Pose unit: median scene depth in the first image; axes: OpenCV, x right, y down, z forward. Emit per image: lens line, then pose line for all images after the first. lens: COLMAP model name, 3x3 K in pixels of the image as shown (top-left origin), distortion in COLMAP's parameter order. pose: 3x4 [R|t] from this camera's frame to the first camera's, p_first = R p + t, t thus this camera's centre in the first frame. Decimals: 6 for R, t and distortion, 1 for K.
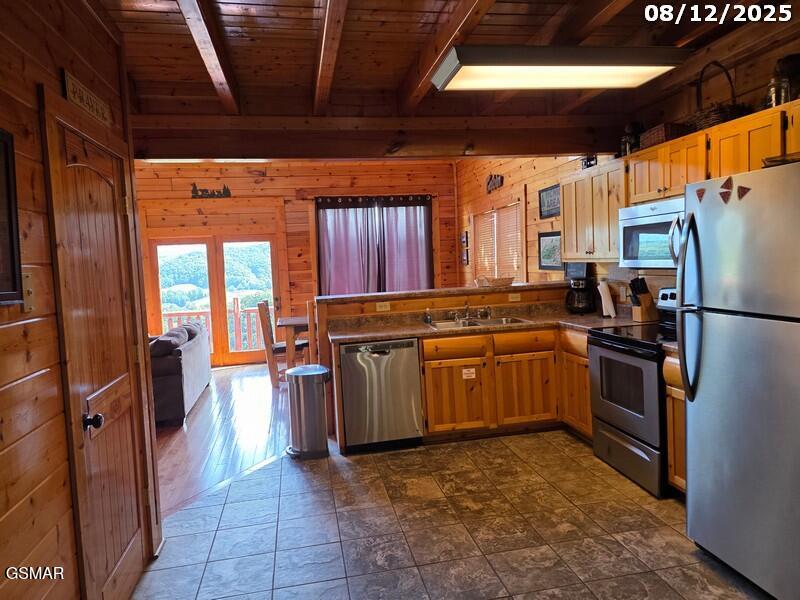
lens RADIAL K [[531.5, 0, 401.4], [0, 531.5, 301.7], [0, 0, 1]] dist [0.024545, -0.006664]
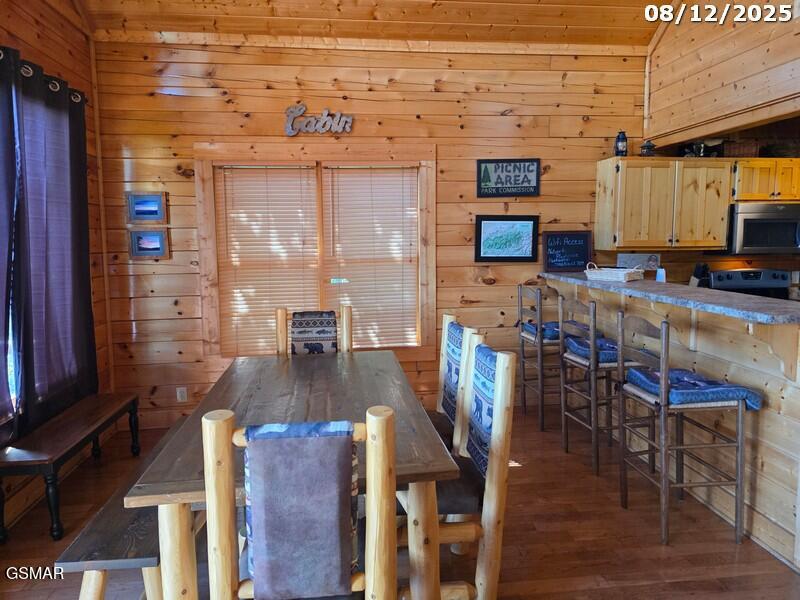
lens RADIAL K [[531.5, 0, 396.6], [0, 531.5, 298.8], [0, 0, 1]] dist [0.024545, -0.006664]
pose [[0.078332, -0.070649, 0.994421, -0.895090], [0.083526, 0.994444, 0.064071, -0.113626], [-0.993422, 0.078041, 0.083798, 1.804668]]
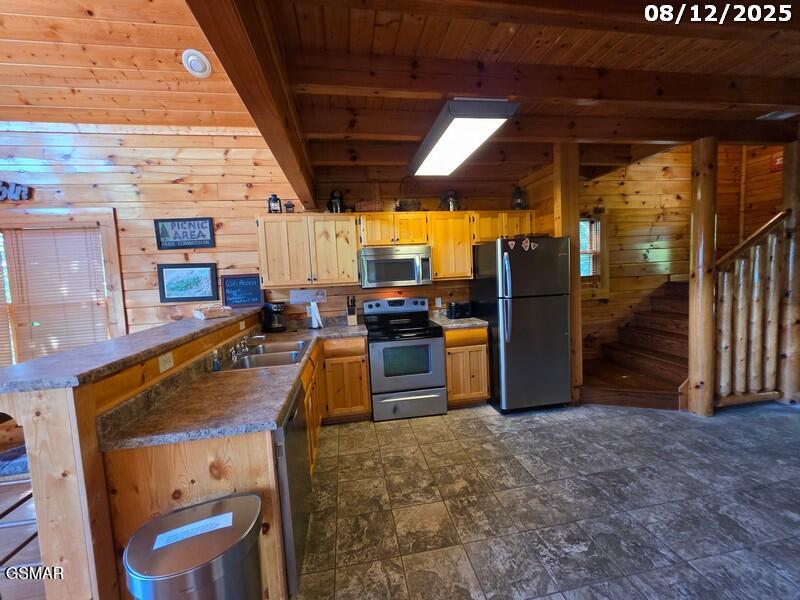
lens RADIAL K [[317.9, 0, 401.3], [0, 317.9, 298.5], [0, 0, 1]] dist [0.003431, -0.000432]
pose [[0.027640, -0.030660, 0.999148, -0.501558], [0.124694, 0.991828, 0.026986, -0.050869], [-0.991810, 0.123842, 0.031237, 0.958473]]
